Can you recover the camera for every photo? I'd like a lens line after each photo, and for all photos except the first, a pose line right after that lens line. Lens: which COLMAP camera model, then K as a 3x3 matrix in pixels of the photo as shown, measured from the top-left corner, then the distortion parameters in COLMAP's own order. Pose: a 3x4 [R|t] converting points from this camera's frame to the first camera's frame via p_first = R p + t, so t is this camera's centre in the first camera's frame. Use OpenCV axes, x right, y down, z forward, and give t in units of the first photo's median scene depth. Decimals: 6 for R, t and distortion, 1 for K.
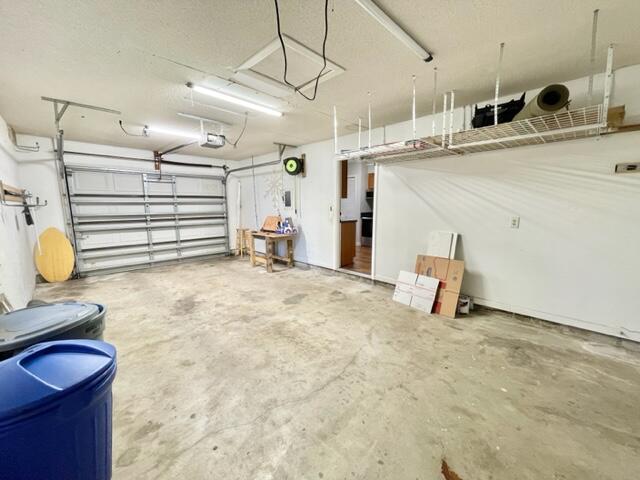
lens RADIAL K [[260.4, 0, 321.9], [0, 260.4, 238.1], [0, 0, 1]] dist [-0.004228, 0.000607]
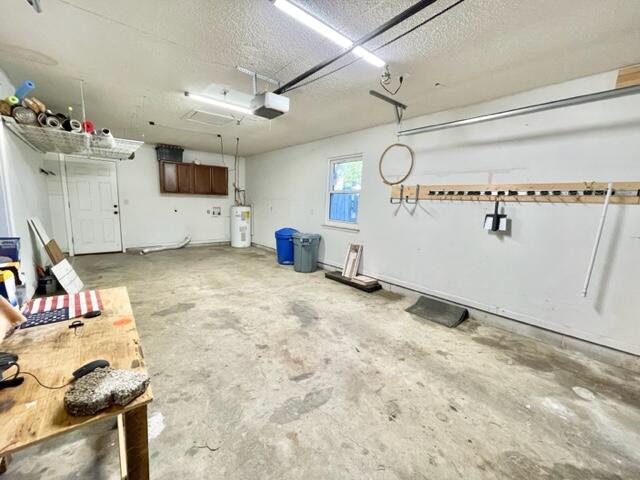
lens RADIAL K [[260.4, 0, 317.9], [0, 260.4, 241.9], [0, 0, 1]] dist [-0.004228, 0.000607]
pose [[-0.996356, -0.044954, 0.072484, -0.623037], [-0.023187, 0.960584, 0.277021, -0.215500], [-0.082081, 0.274331, -0.958126, 1.765448]]
